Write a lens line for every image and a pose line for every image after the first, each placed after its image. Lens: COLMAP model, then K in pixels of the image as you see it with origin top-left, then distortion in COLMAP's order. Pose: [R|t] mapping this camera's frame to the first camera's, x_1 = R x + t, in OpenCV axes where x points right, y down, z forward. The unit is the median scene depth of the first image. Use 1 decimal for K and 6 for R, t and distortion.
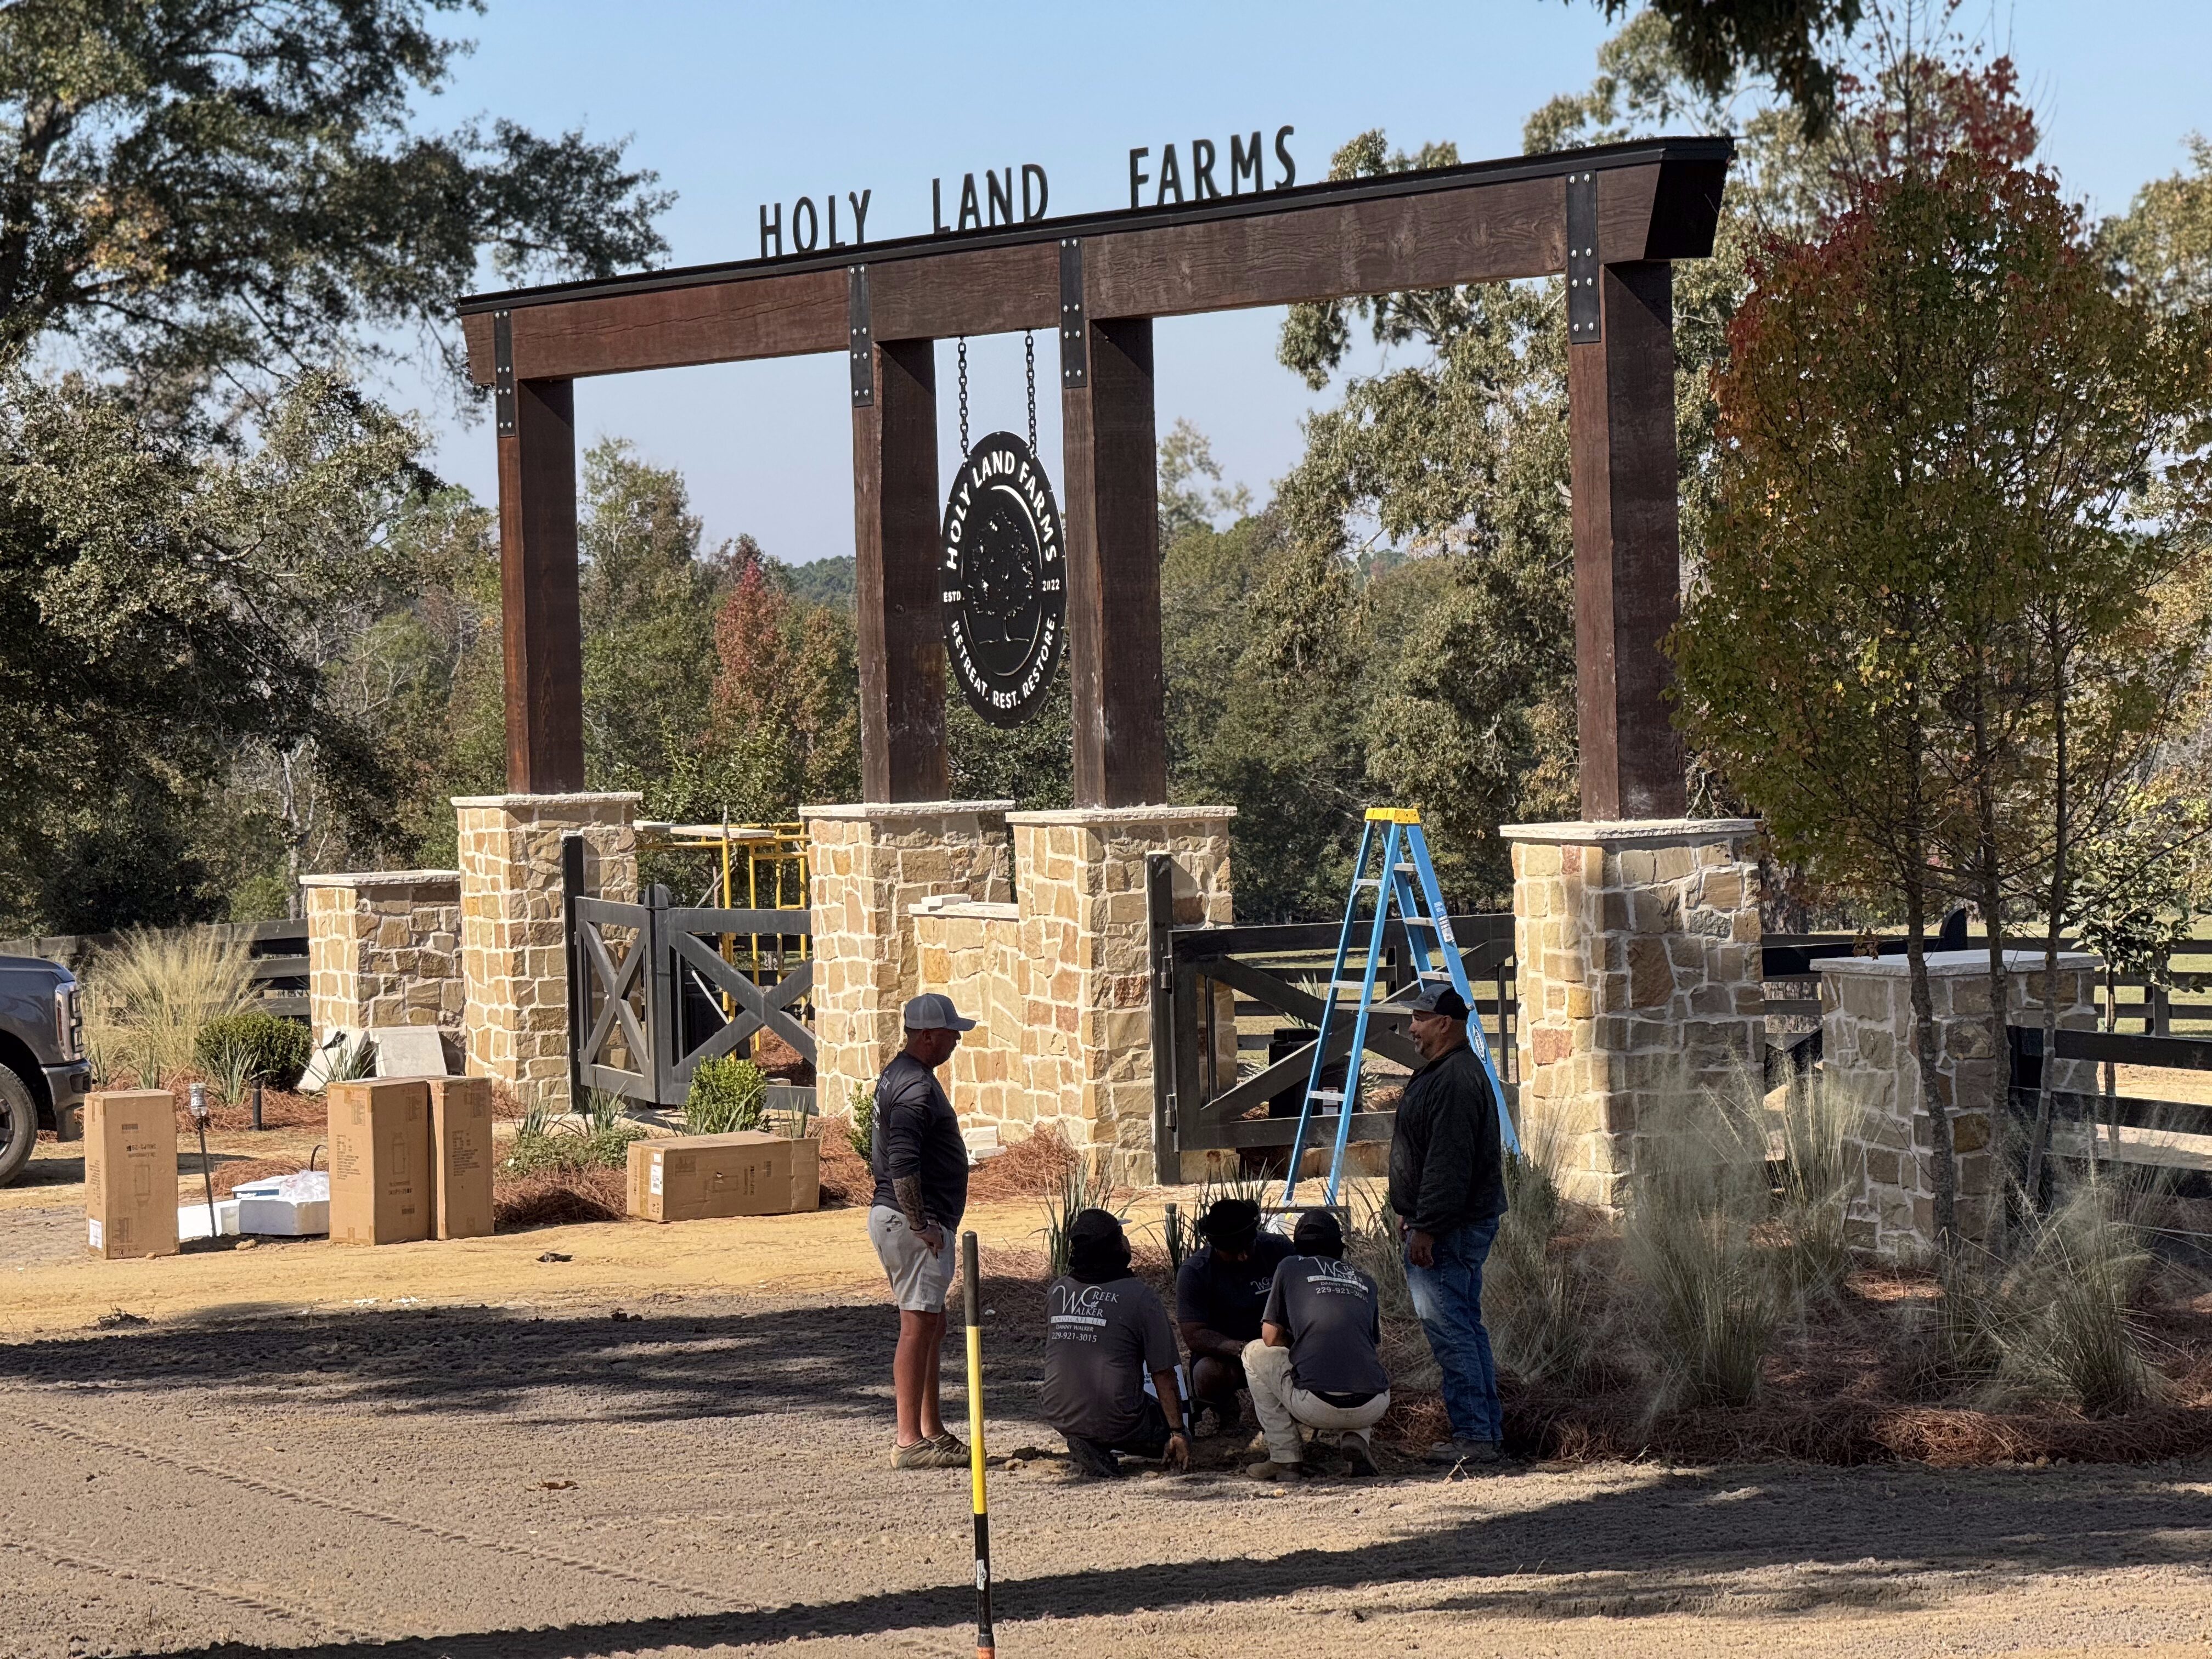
lens RADIAL K [[7816.8, 0, 1115.3], [0, 7816.8, 853.6], [0, 0, 1]] dist [0.316803, 0.000000]
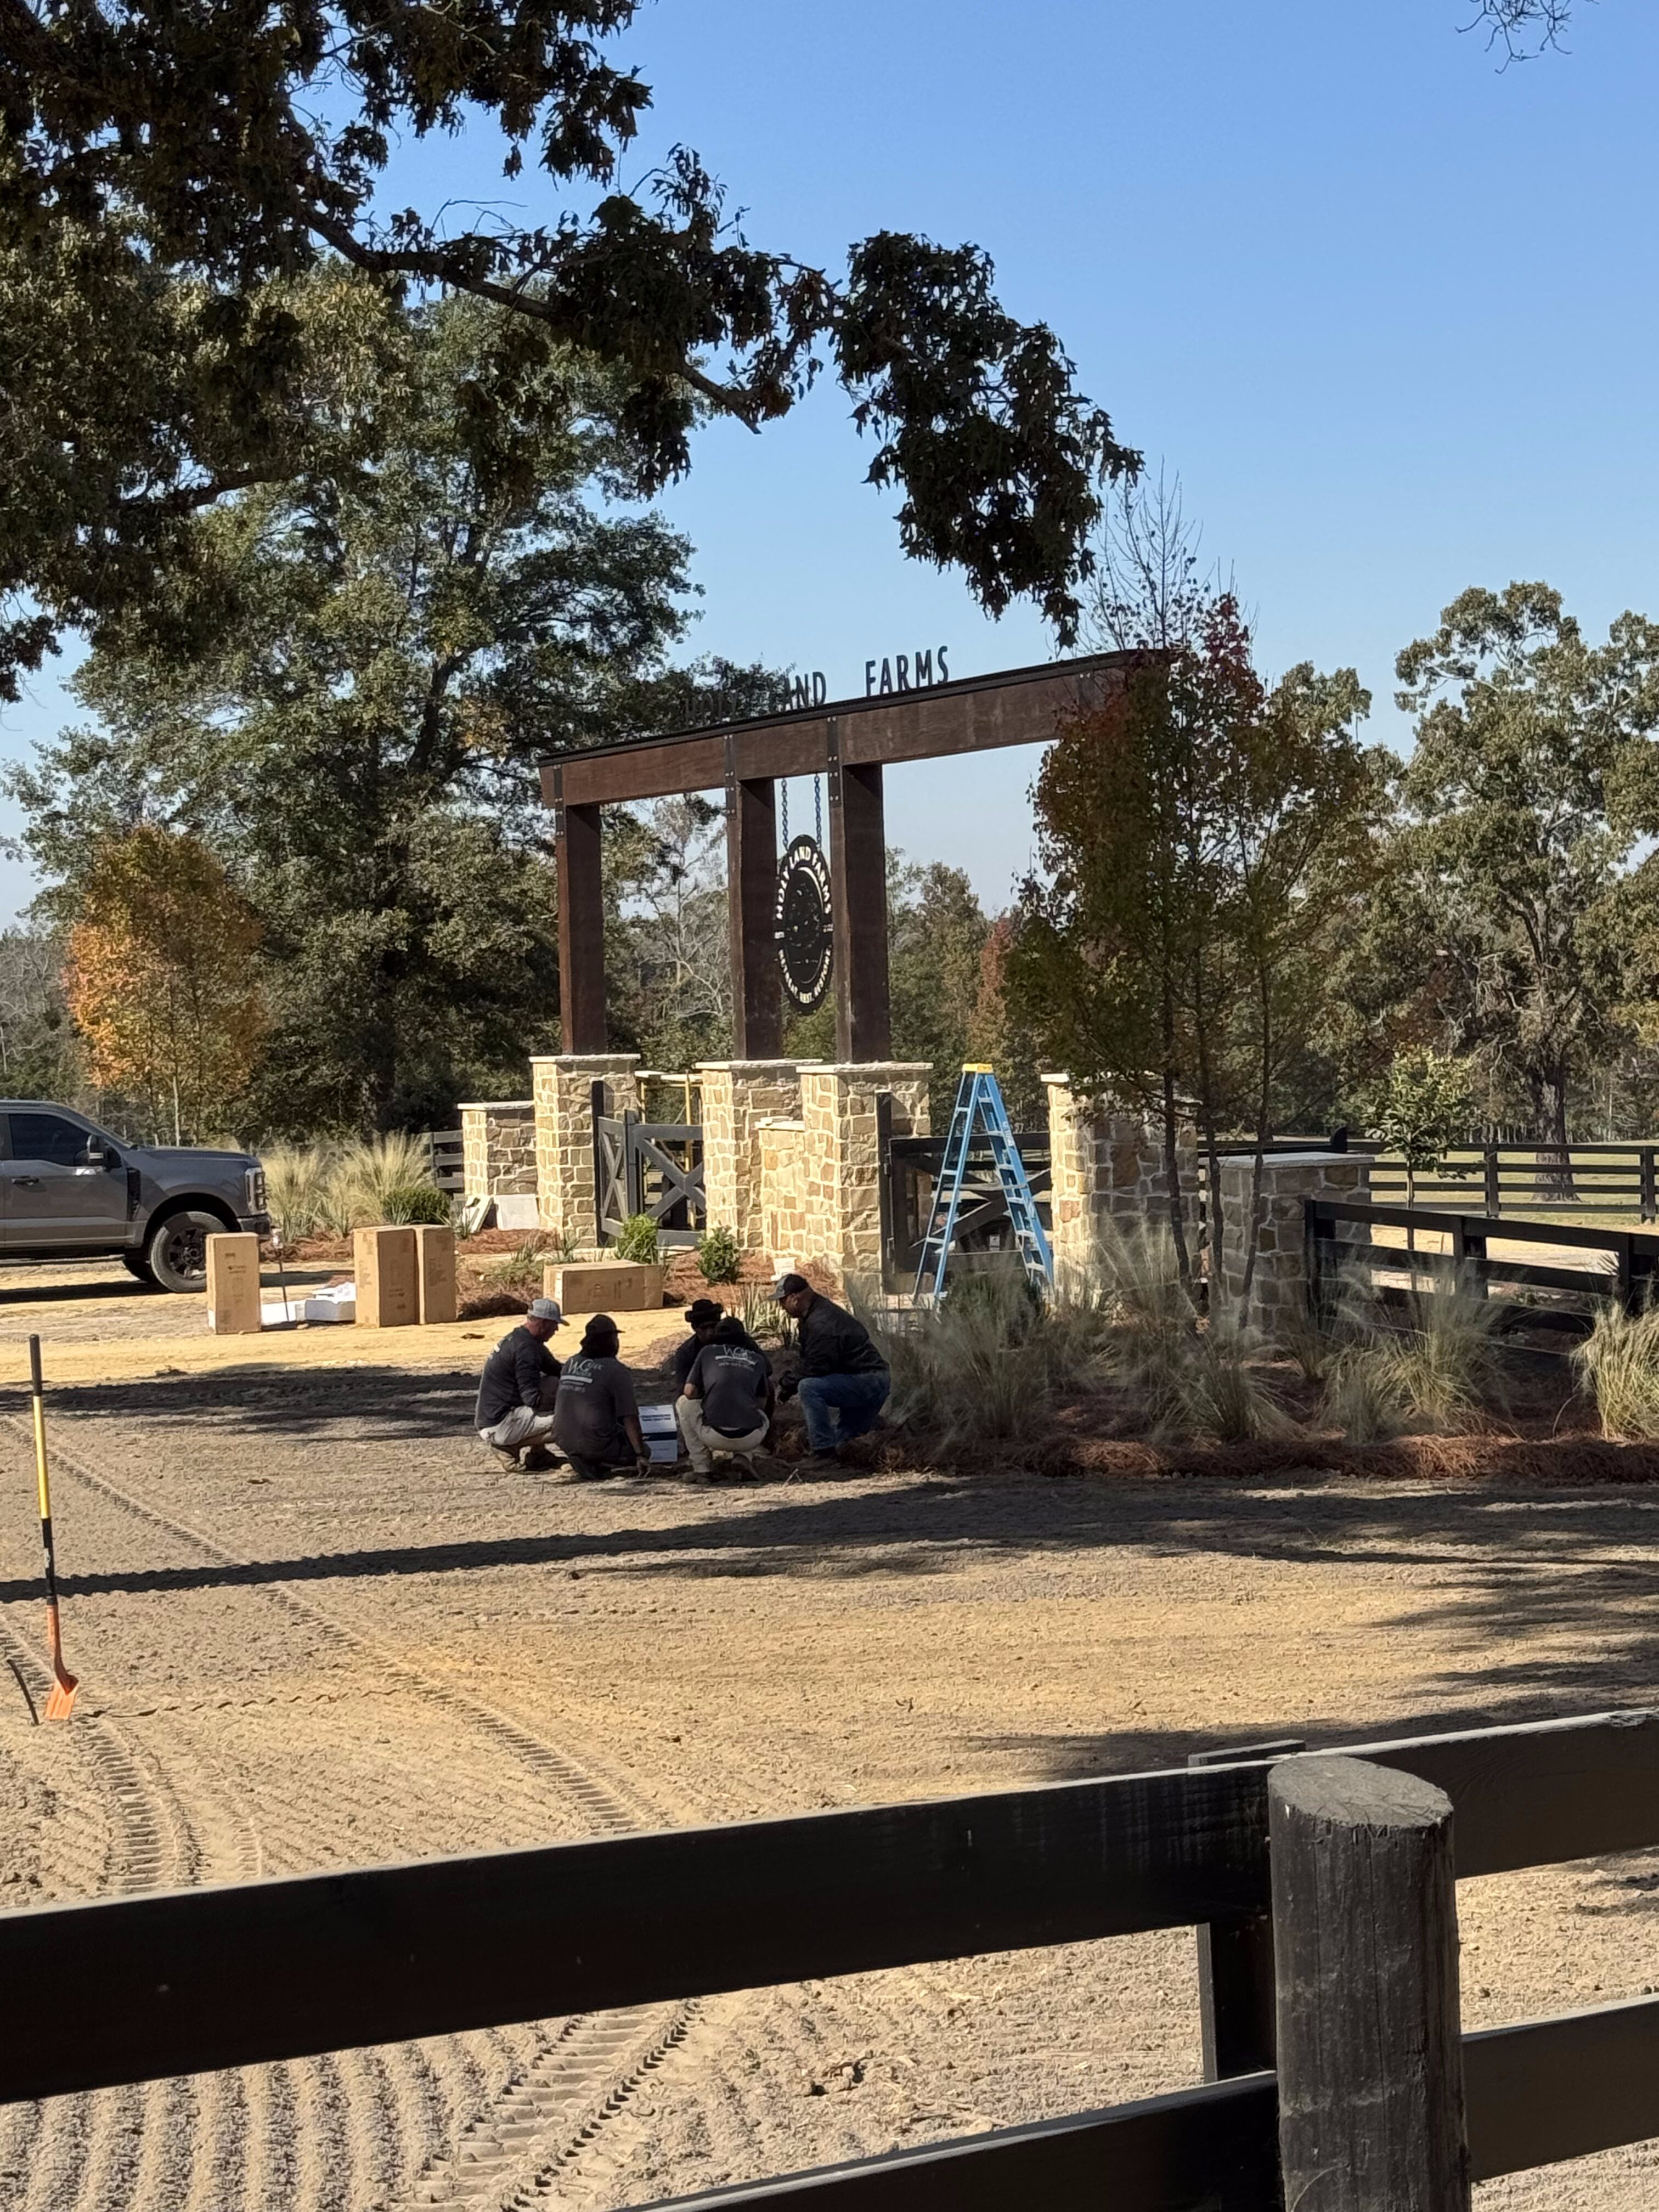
lens RADIAL K [[4571.7, 0, 819.0], [0, 4571.7, 1084.4], [0, 0, 1]] dist [0.164398, 0.000000]
pose [[0.994943, 0.002110, -0.100423, 0.085959], [-0.002301, 0.999996, -0.001780, 0.000202], [0.100418, 0.002002, 0.994943, 0.045911]]
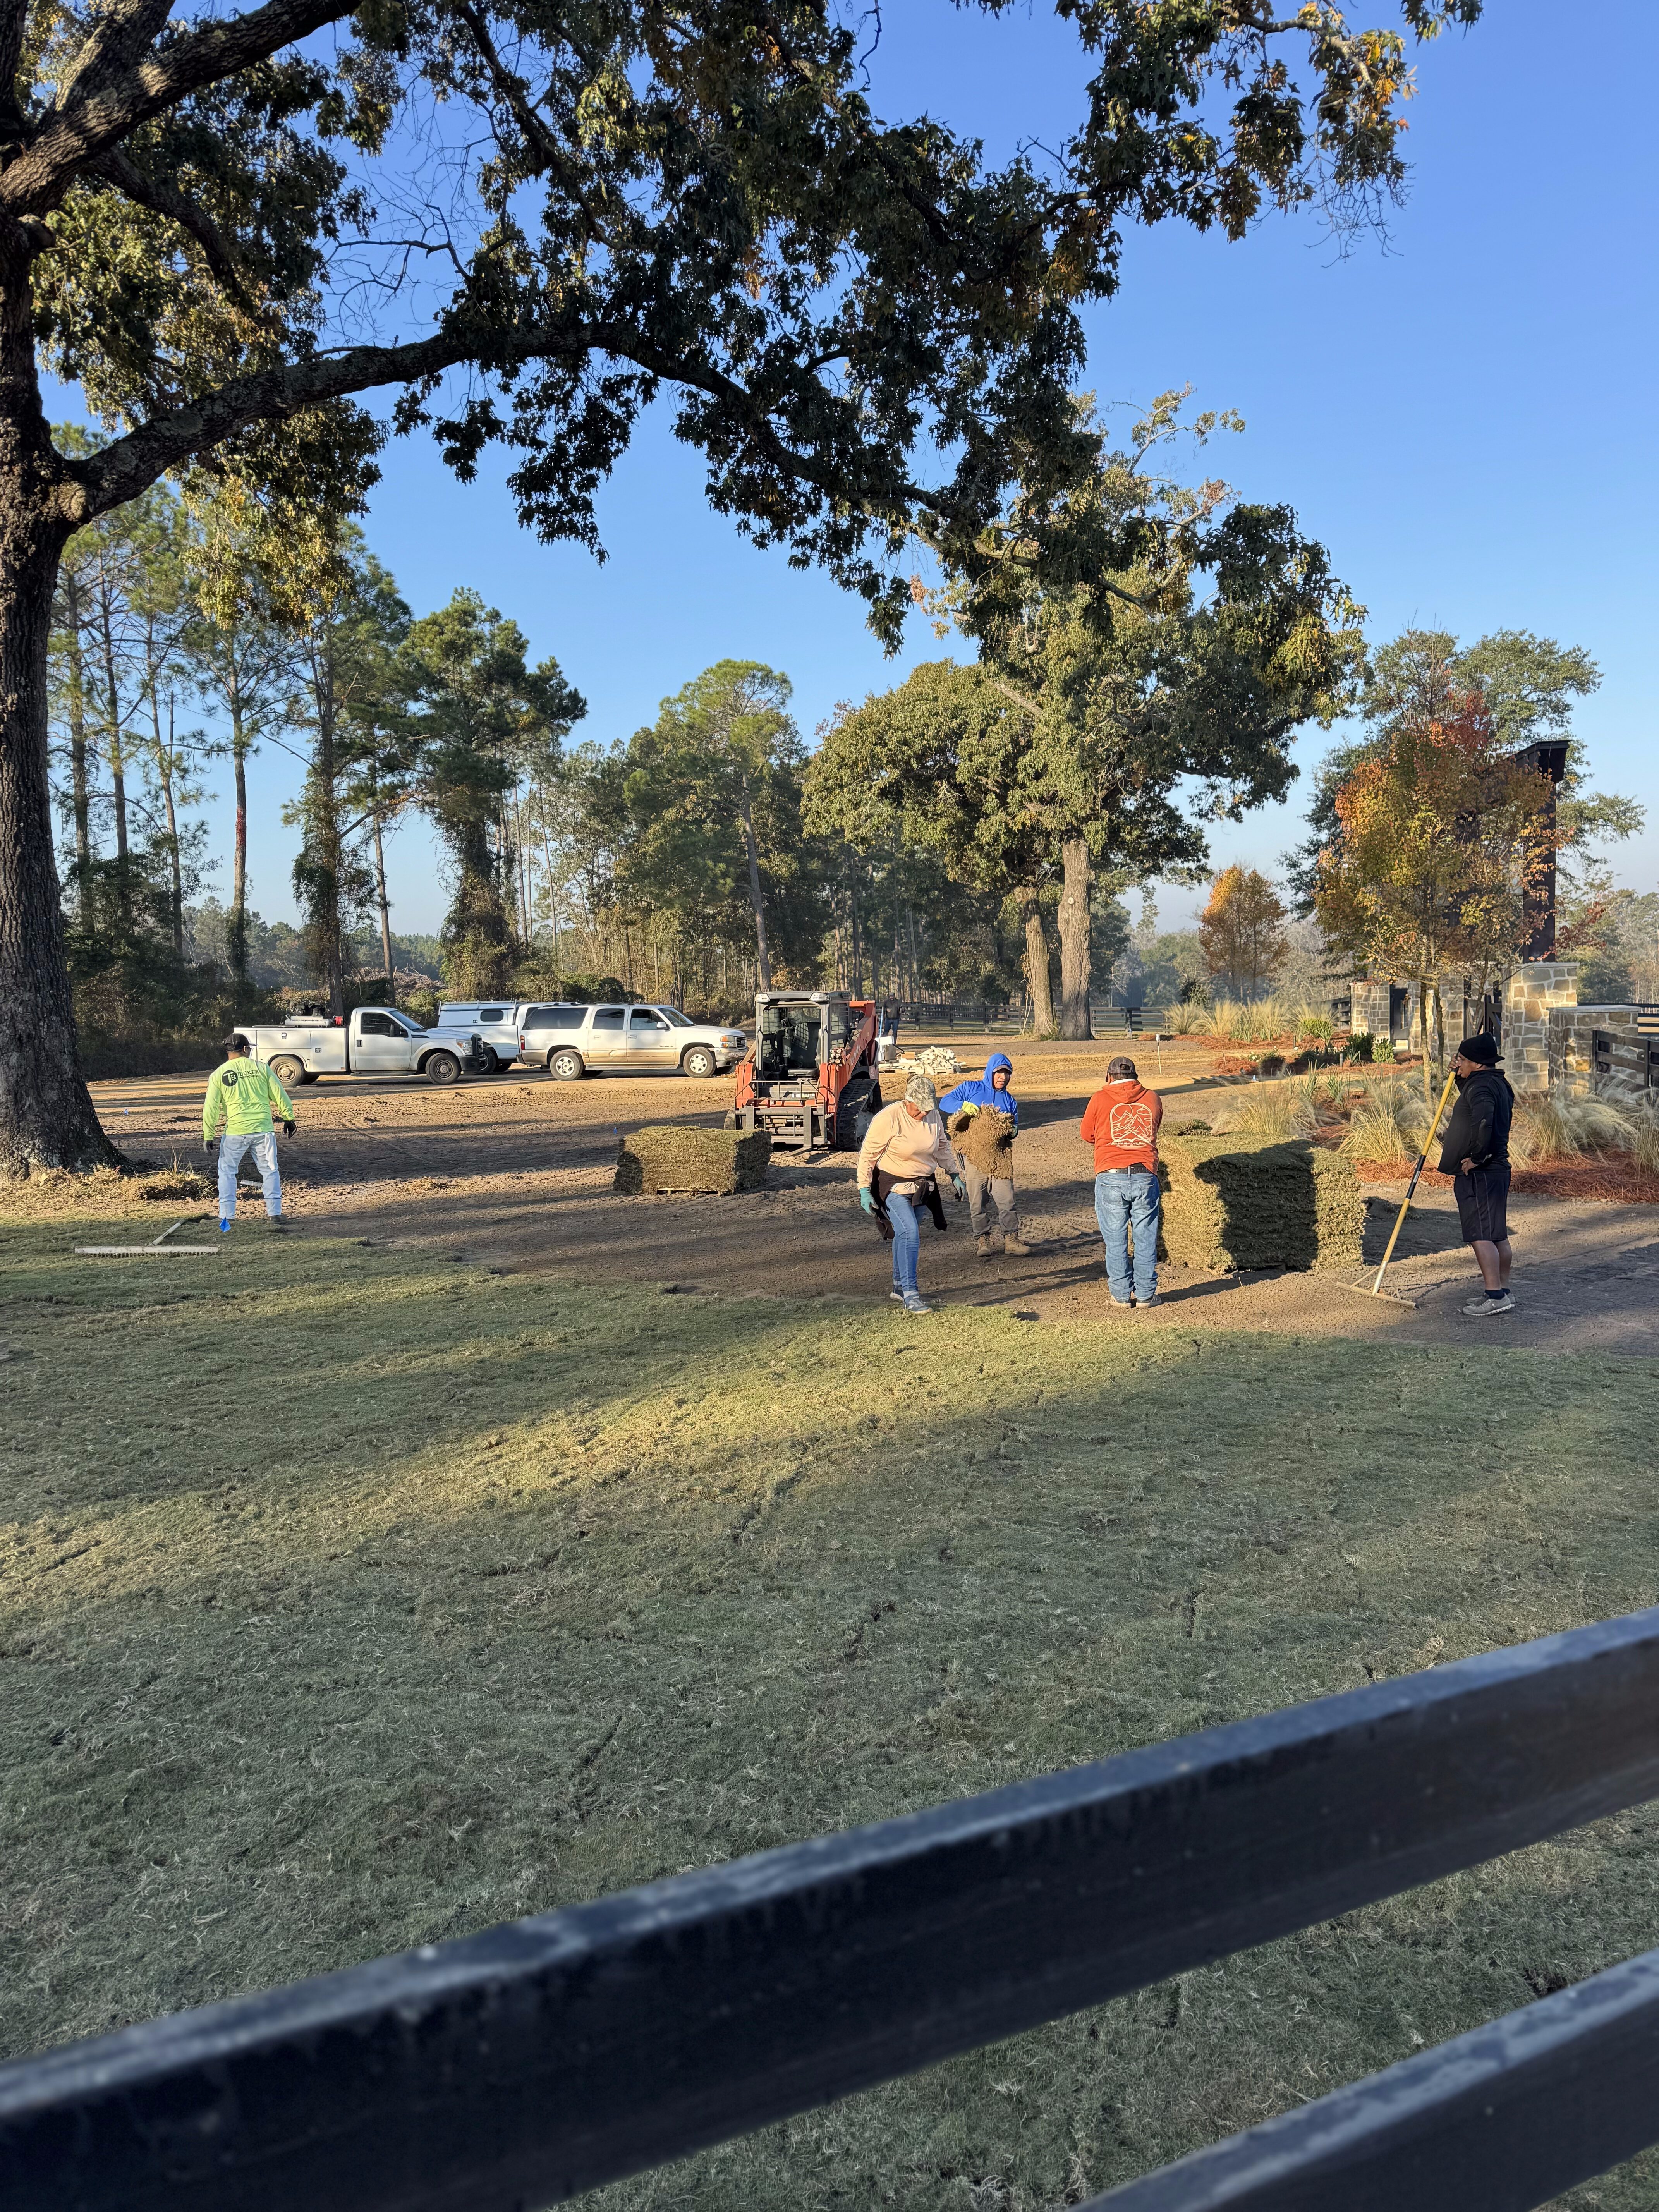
lens RADIAL K [[1578.5, 0, 835.2], [0, 1578.5, 1106.2], [0, 0, 1]] dist [-0.014292, -0.002022]
pose [[0.788488, 0.054153, -0.612661, 0.197721], [-0.007880, 0.996924, 0.077976, 0.004447], [0.615000, -0.056655, 0.786490, 0.272795]]
